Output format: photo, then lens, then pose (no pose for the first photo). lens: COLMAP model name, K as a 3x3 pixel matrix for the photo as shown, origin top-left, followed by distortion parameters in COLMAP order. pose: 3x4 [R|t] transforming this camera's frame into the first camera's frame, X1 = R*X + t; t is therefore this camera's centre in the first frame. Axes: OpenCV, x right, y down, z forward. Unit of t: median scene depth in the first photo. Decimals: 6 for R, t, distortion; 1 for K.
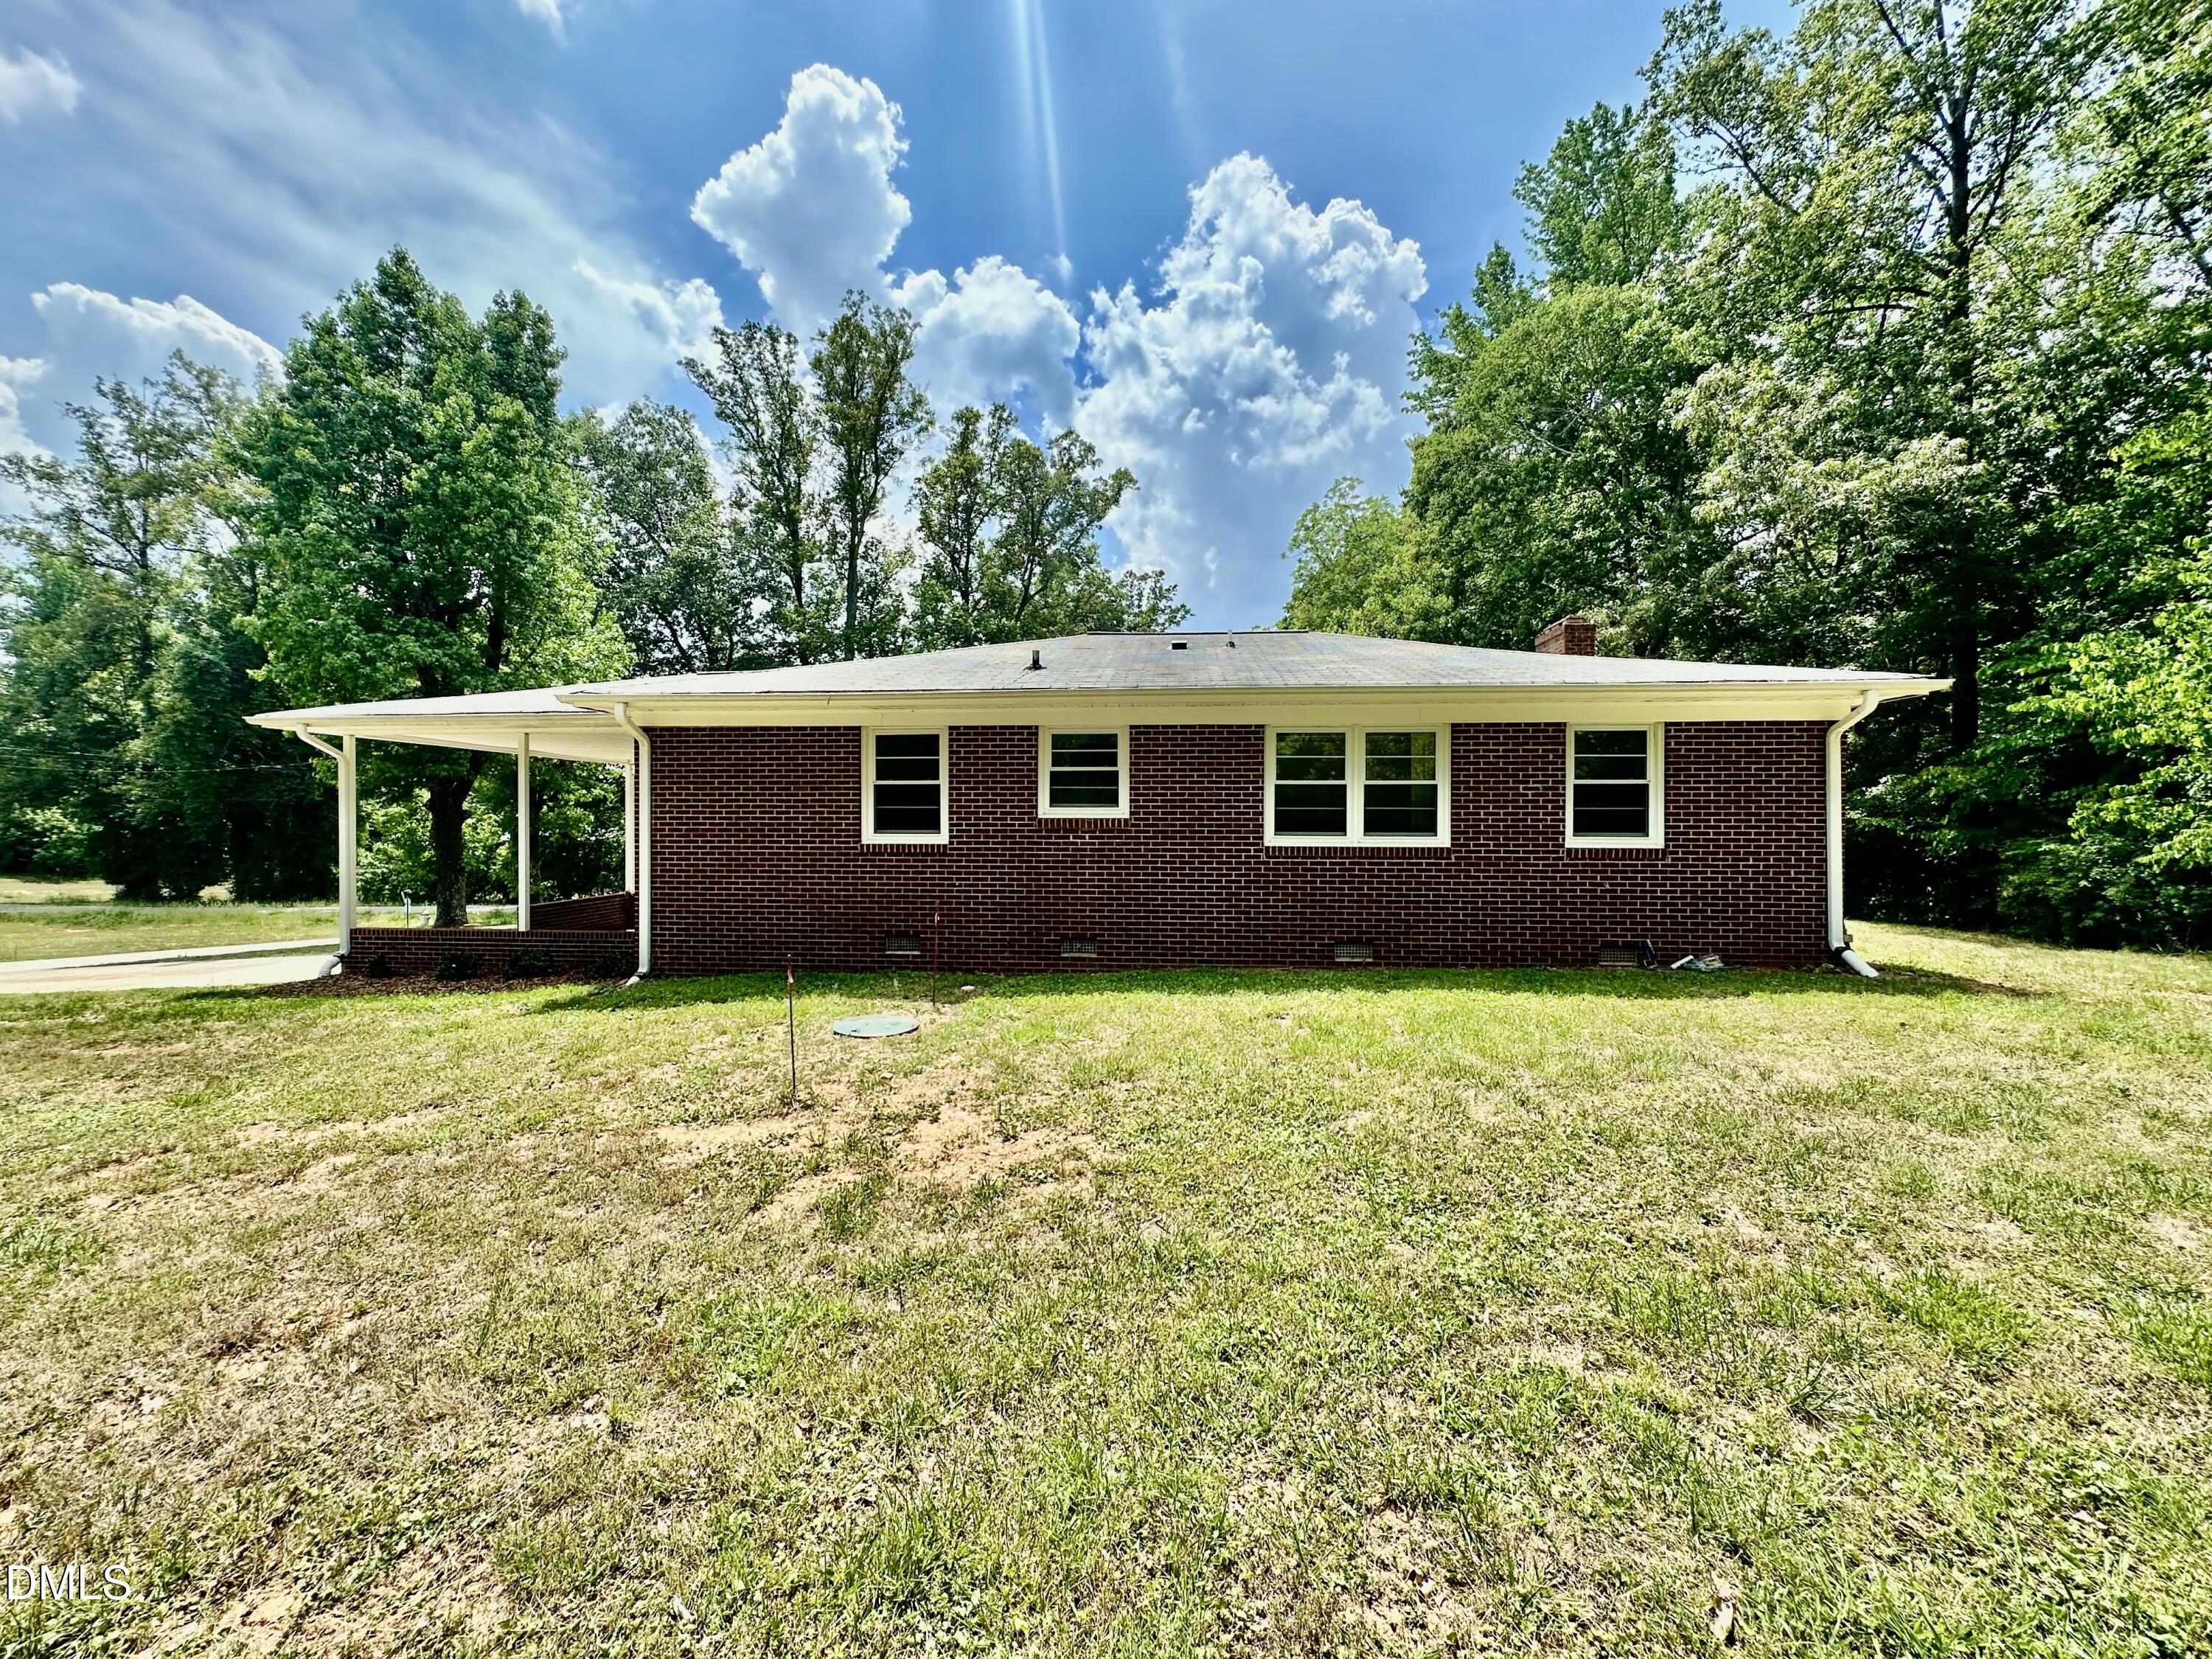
lens RADIAL K [[879.6, 0, 1112.0], [0, 879.6, 831.6], [0, 0, 1]] dist [-0.010907, 0.000020]
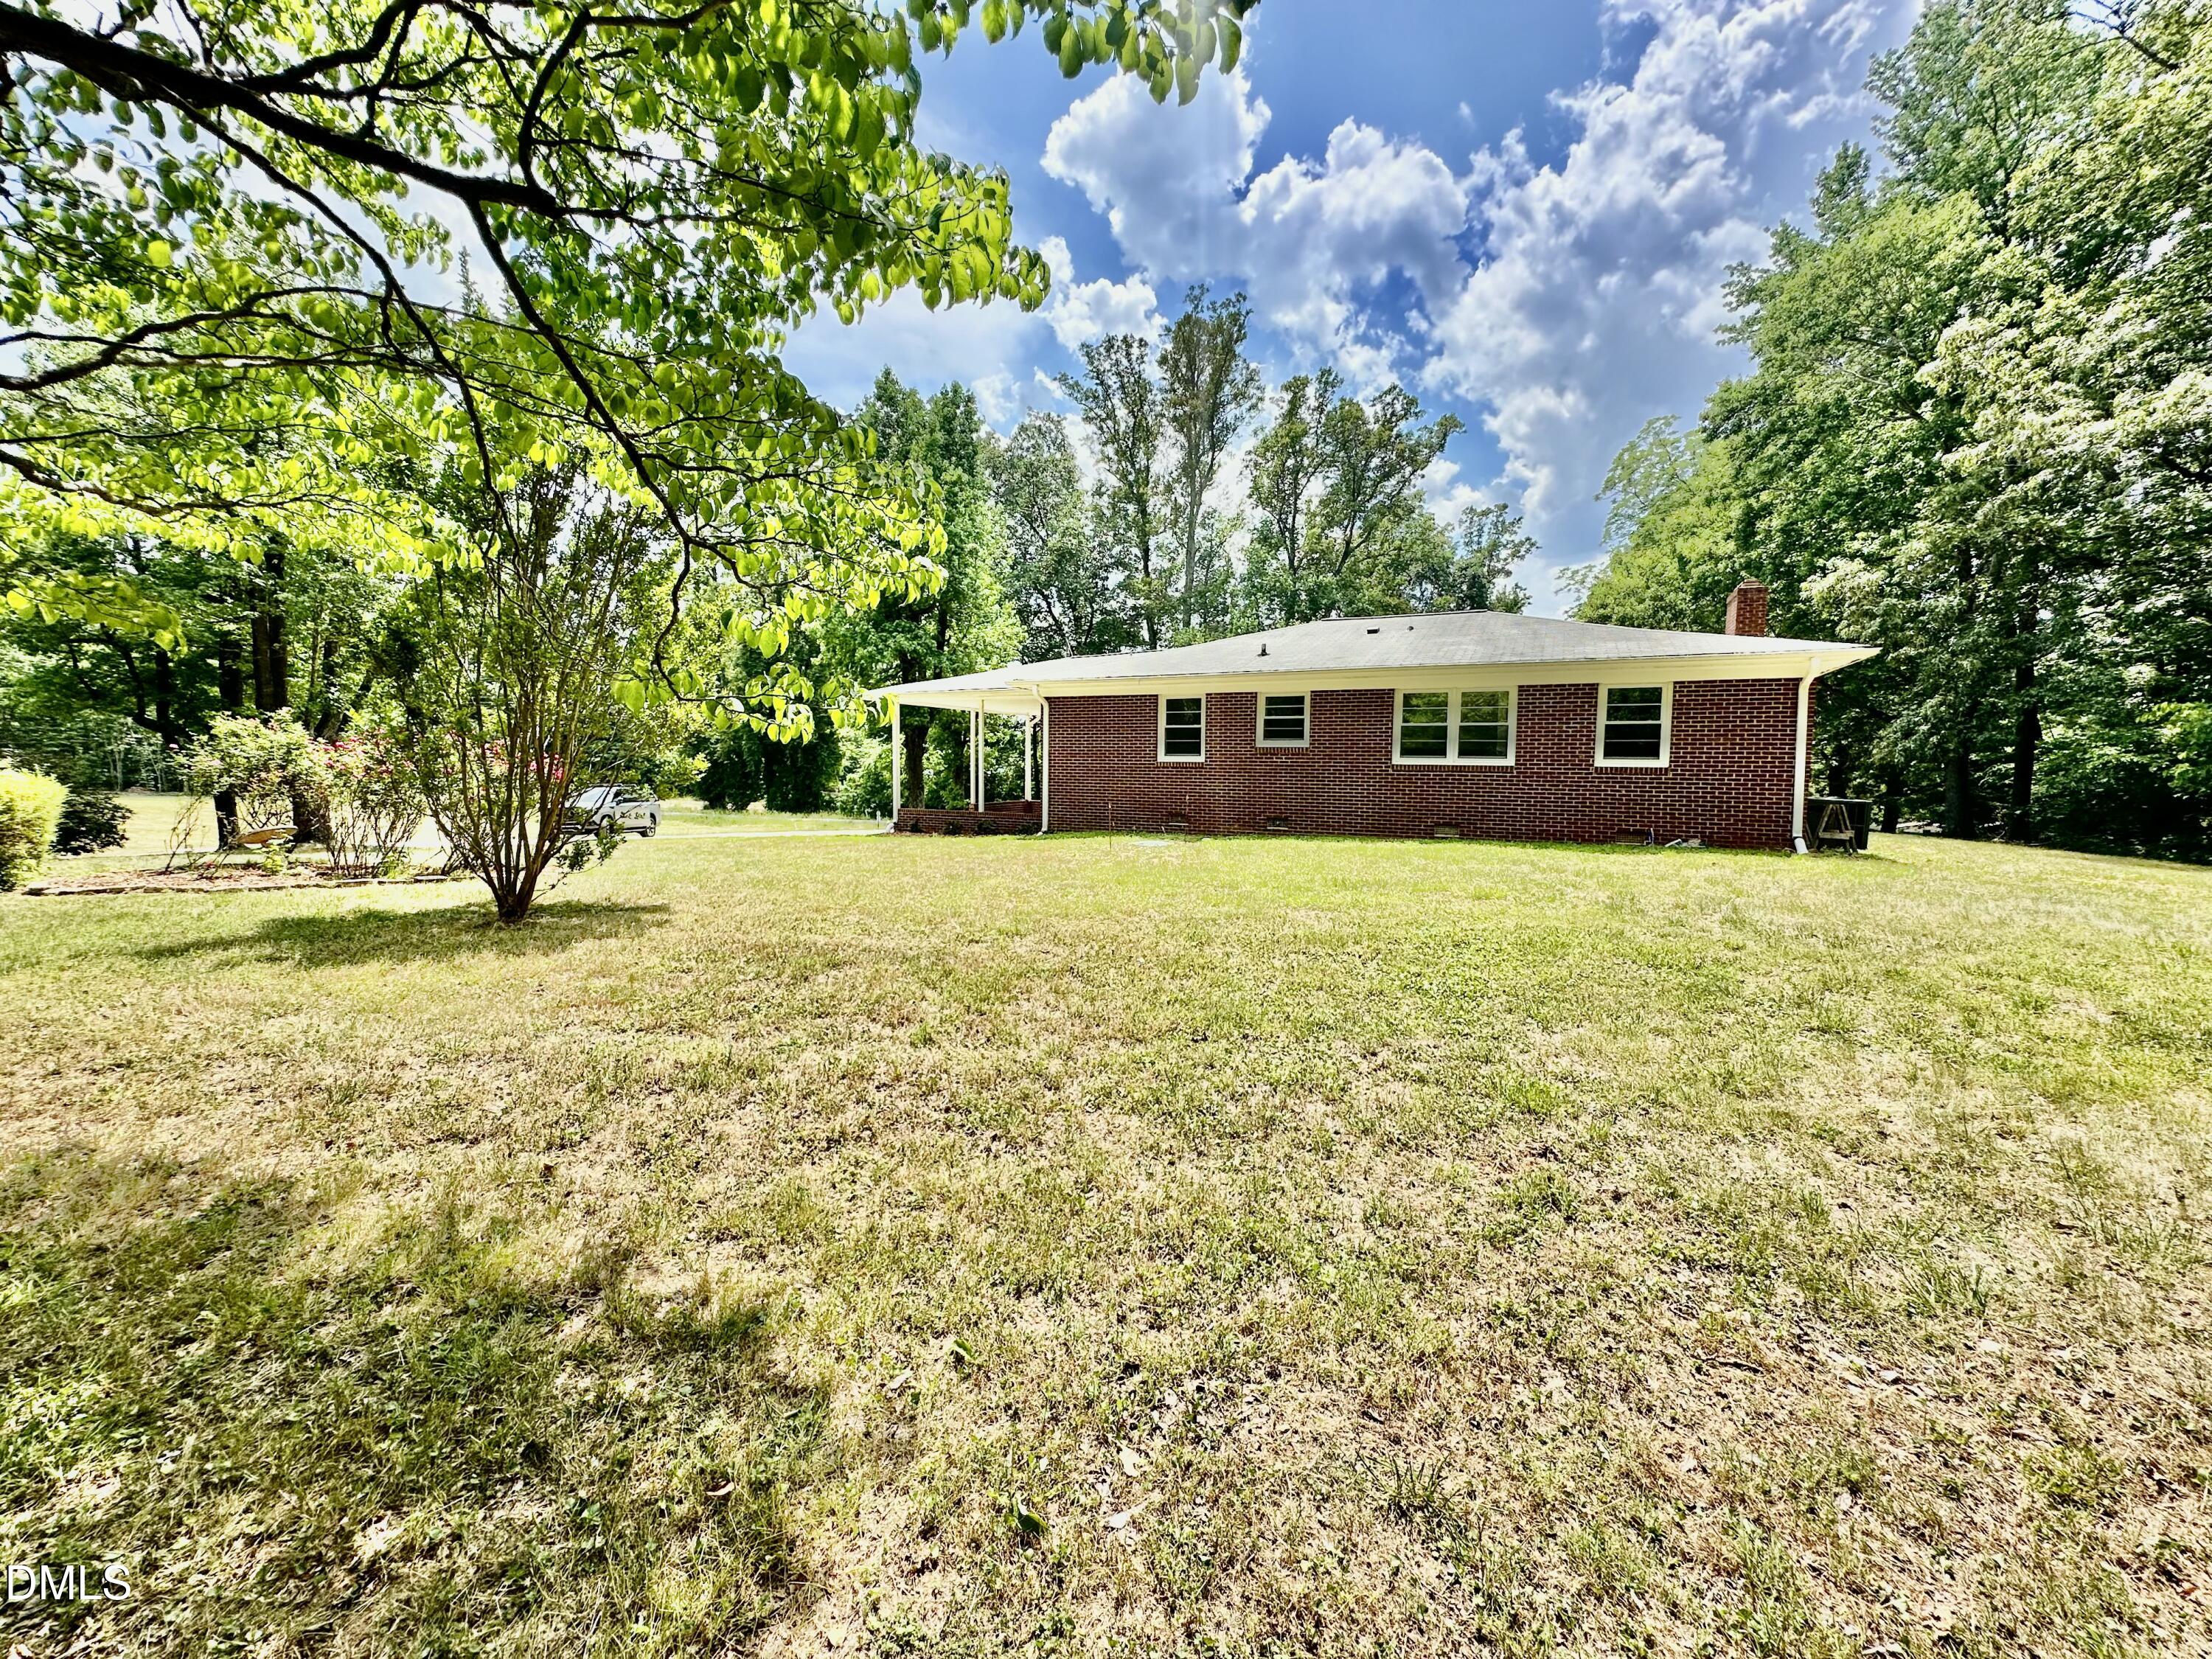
lens RADIAL K [[887.7, 0, 1113.6], [0, 887.7, 823.6], [0, 0, 1]] dist [-0.009300, 0.003095]
pose [[0.927181, 0.033367, -0.373125, 0.056143], [-0.013265, 0.998325, 0.056313, 0.007315], [0.374379, -0.047263, 0.926071, -0.127849]]
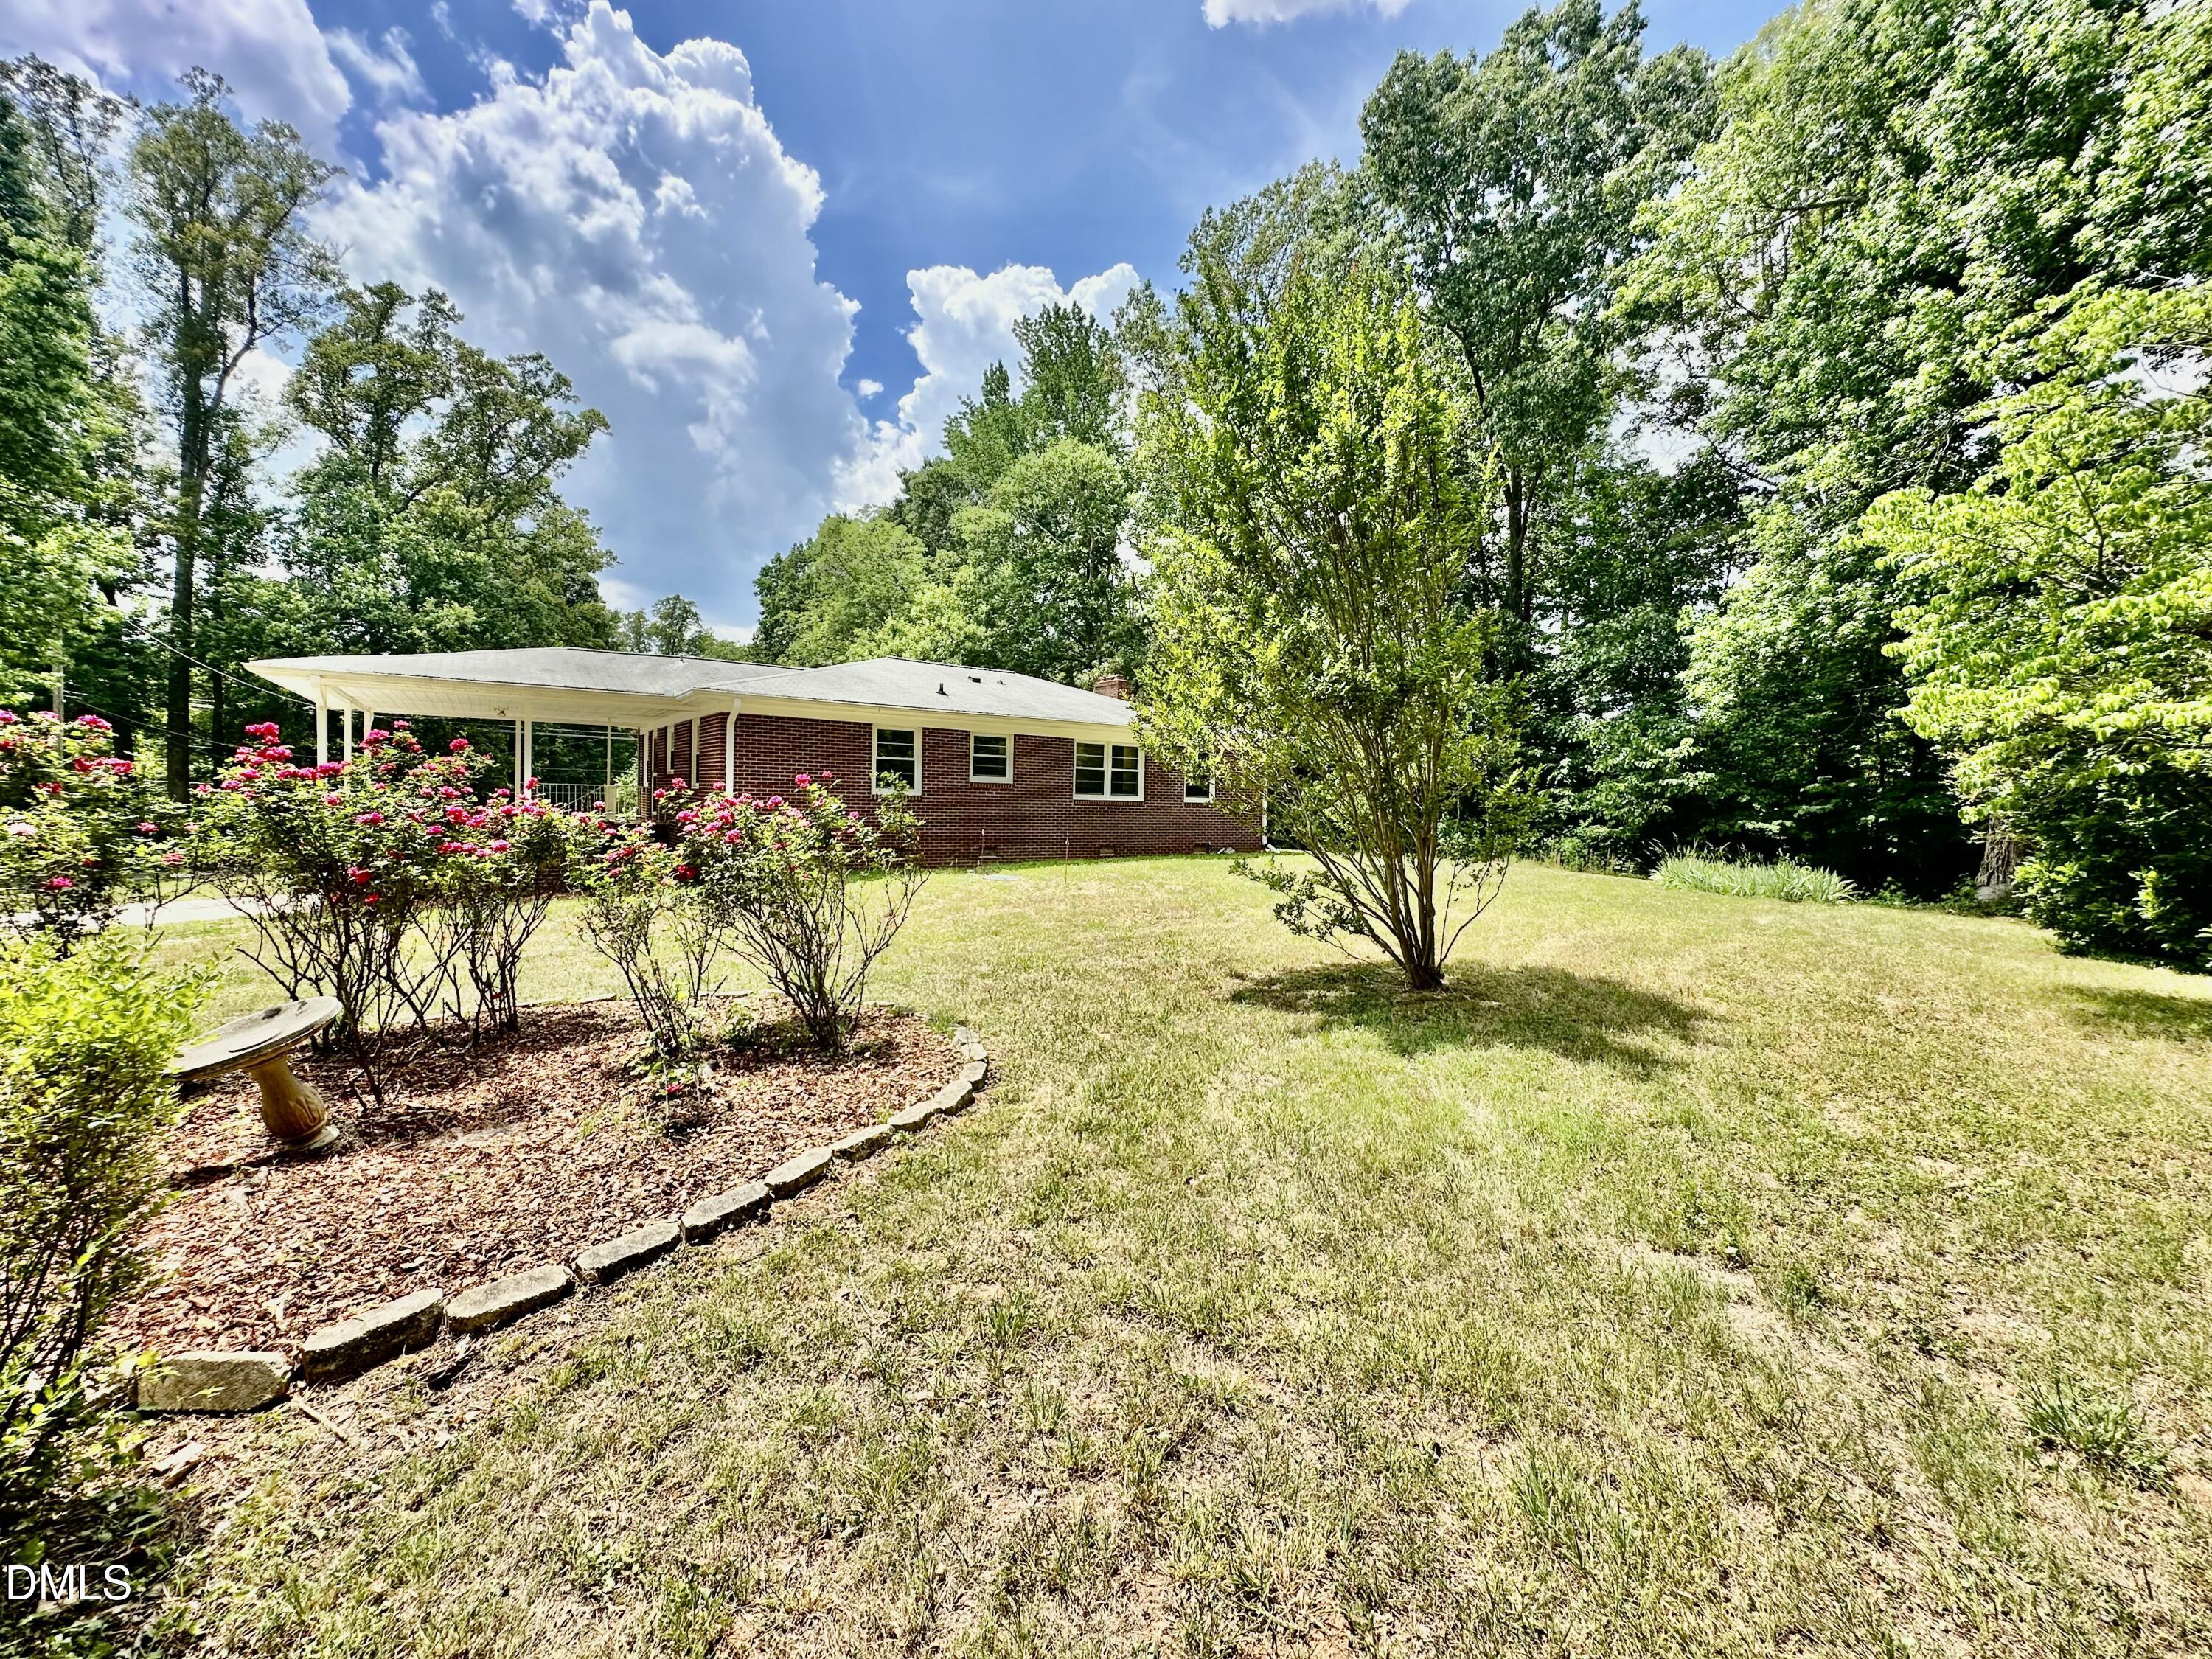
lens RADIAL K [[887.7, 0, 1113.6], [0, 887.7, 823.6], [0, 0, 1]] dist [-0.009300, 0.003095]
pose [[0.765450, 0.002075, 0.643492, -0.190414], [-0.017894, 0.999677, 0.018062, 0.006021], [-0.643247, -0.025341, 0.765240, -0.109576]]
